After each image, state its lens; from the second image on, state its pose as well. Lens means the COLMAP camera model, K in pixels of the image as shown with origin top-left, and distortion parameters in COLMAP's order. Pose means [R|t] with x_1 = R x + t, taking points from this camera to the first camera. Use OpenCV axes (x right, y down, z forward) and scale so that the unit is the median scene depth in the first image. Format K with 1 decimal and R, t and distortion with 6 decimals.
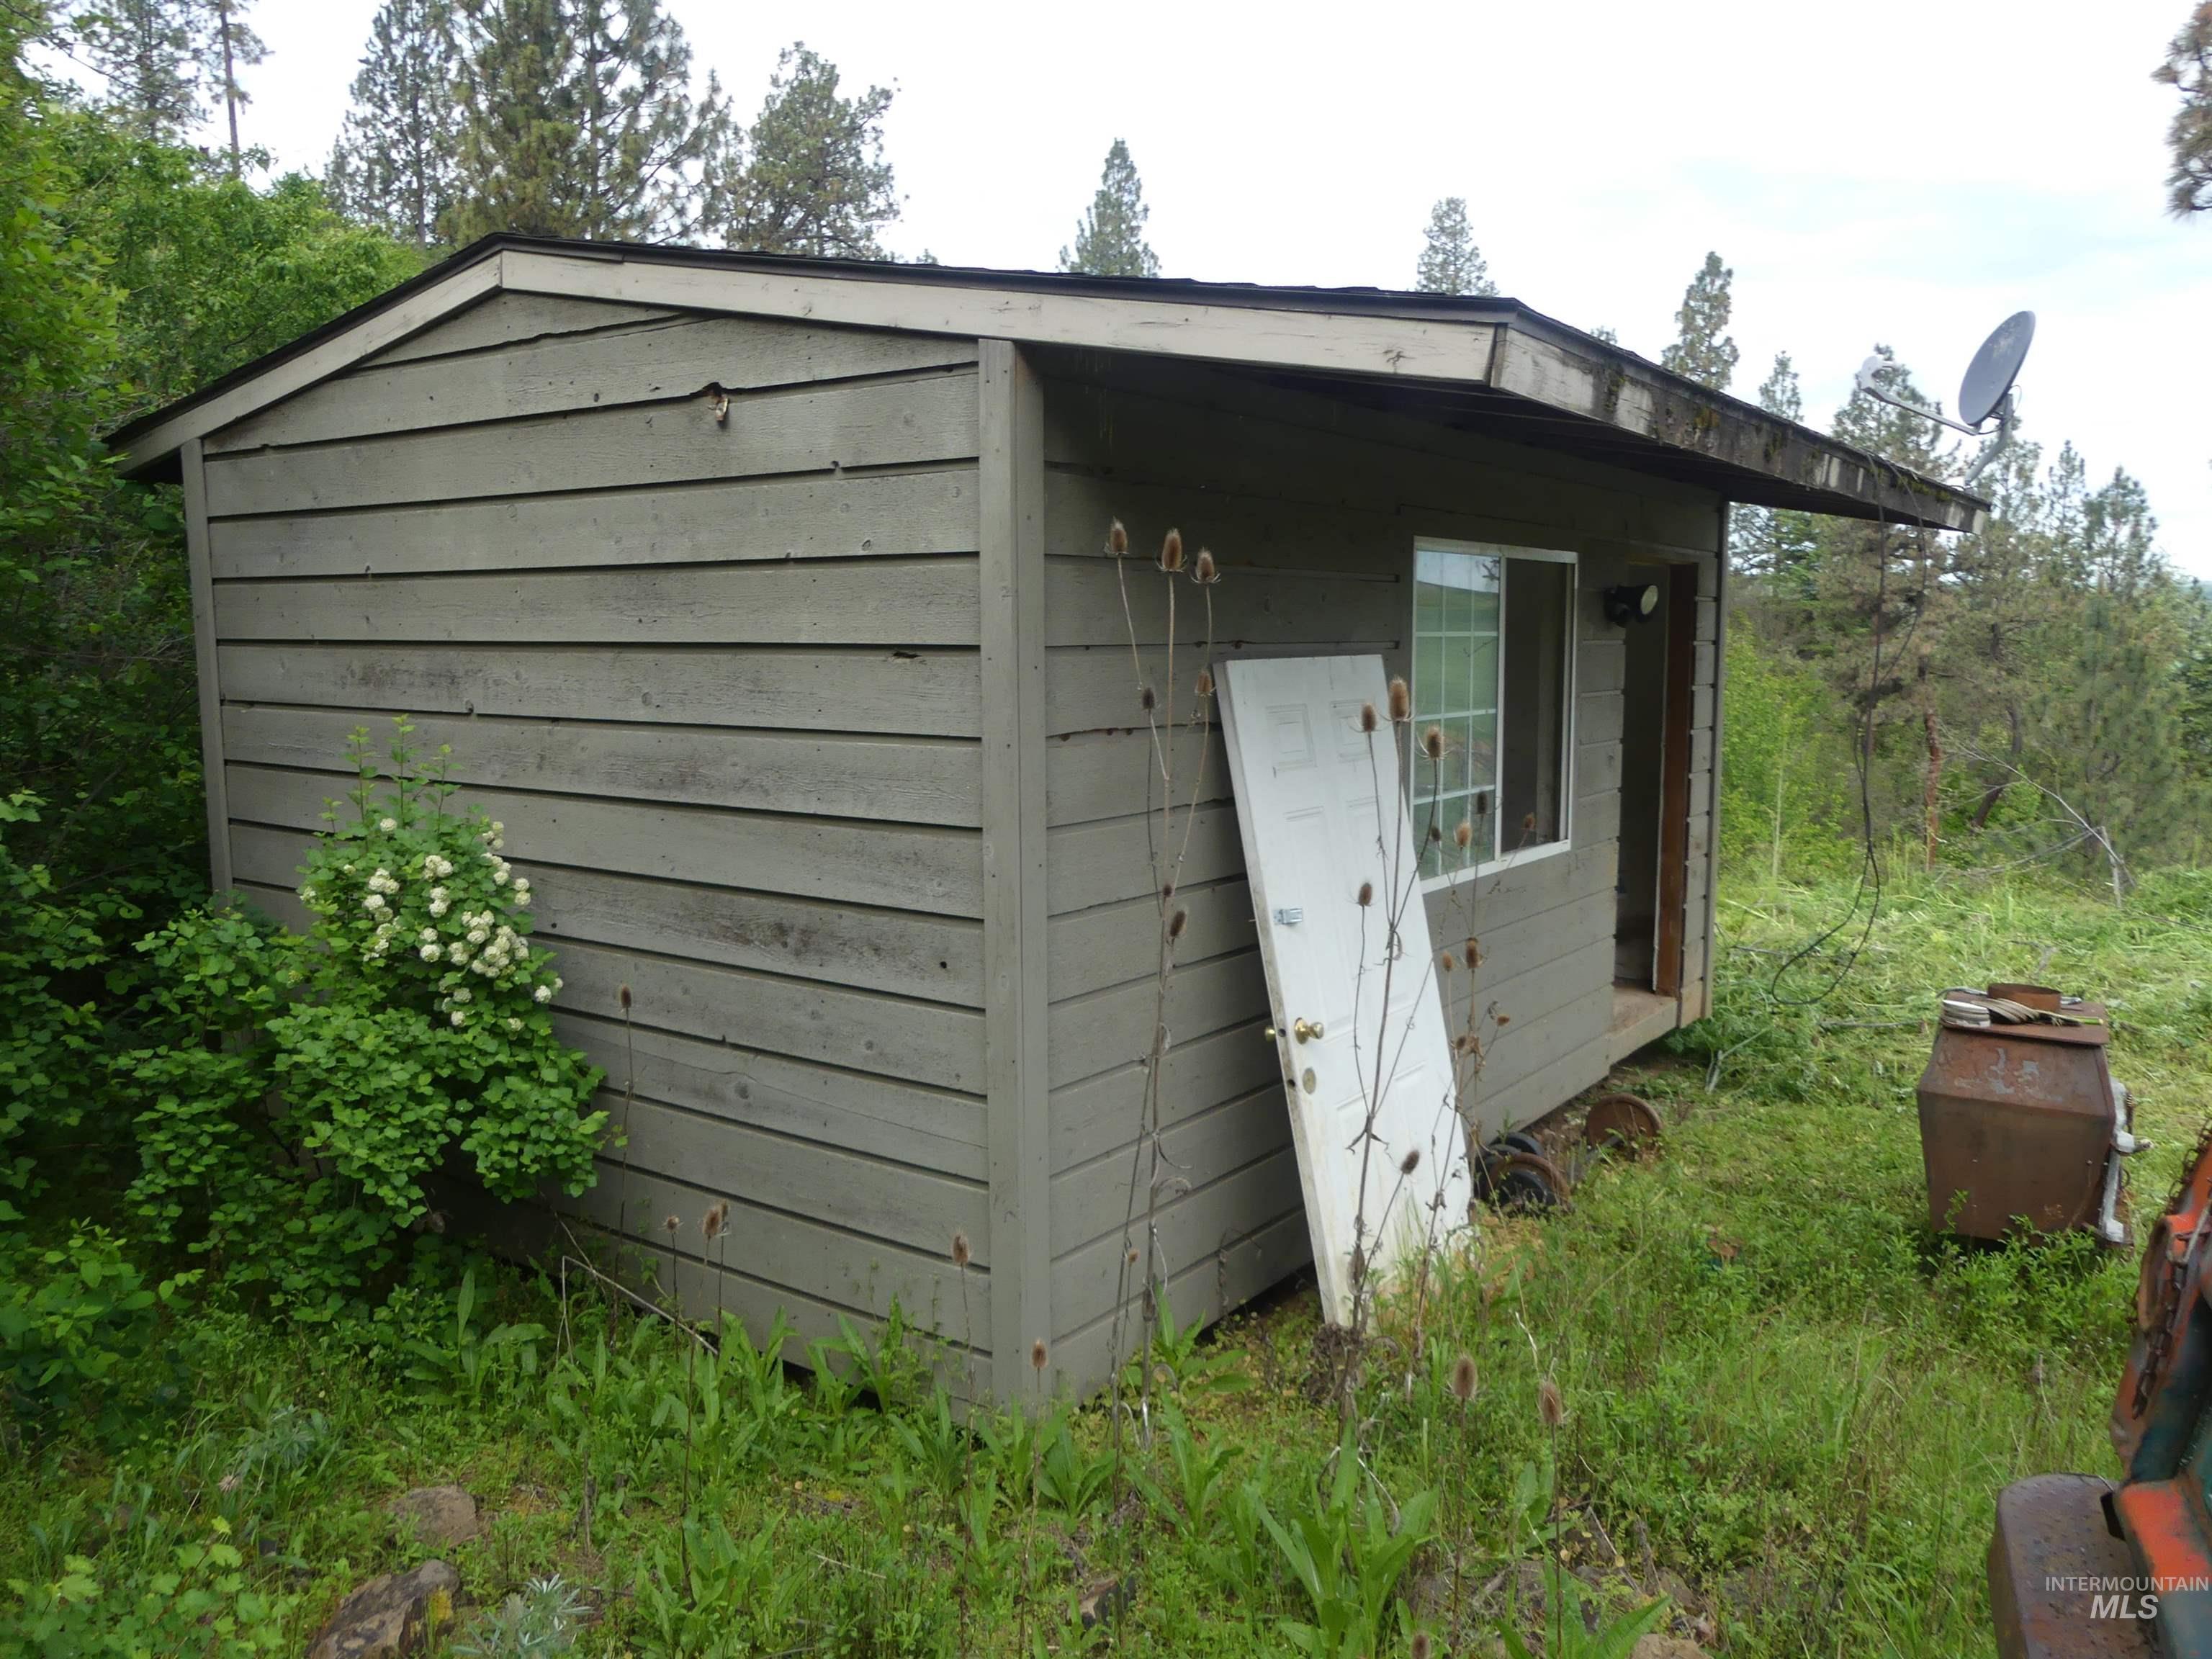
lens RADIAL K [[1674.6, 0, 1127.1], [0, 1674.6, 823.3], [0, 0, 1]] dist [-0.031975, 0.037201]
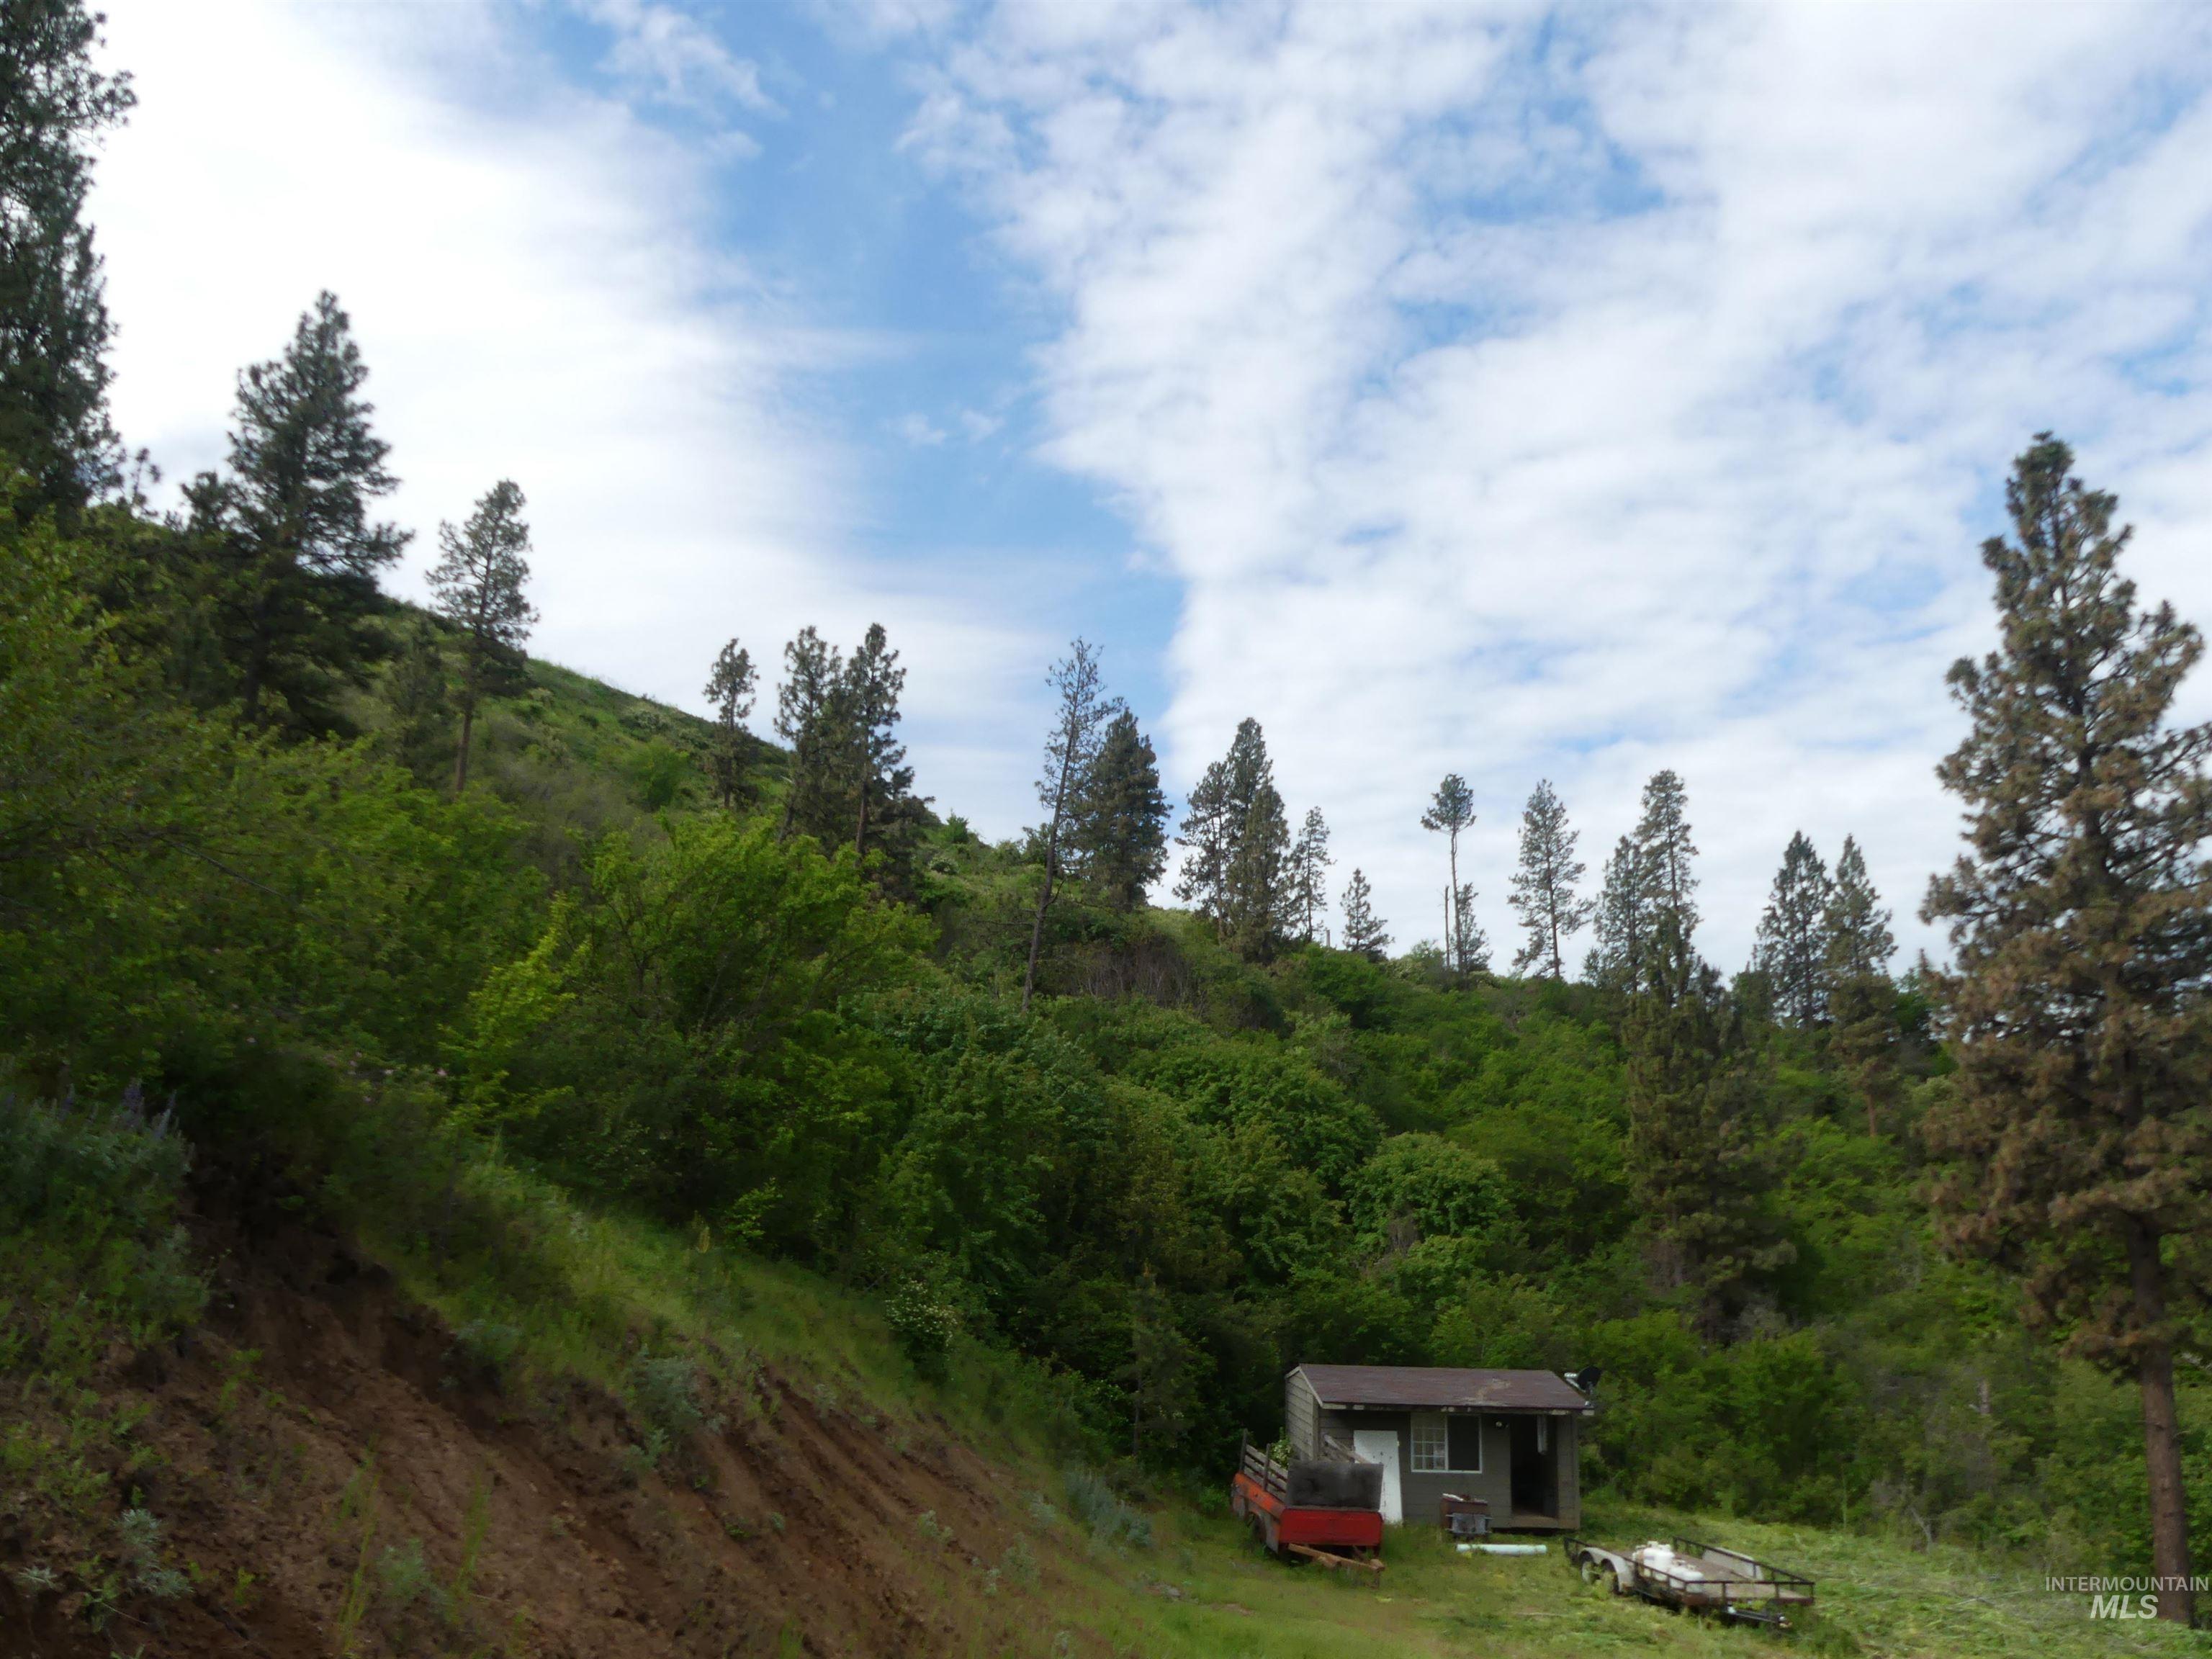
lens RADIAL K [[1674.6, 0, 1103.8], [0, 1674.6, 842.8], [0, 0, 1]] dist [-0.031975, 0.037201]
pose [[0.611985, -0.170781, -0.772210, 0.330107], [-0.115953, 0.946480, -0.301216, -0.012007], [0.782323, 0.273879, 0.559429, -0.284937]]
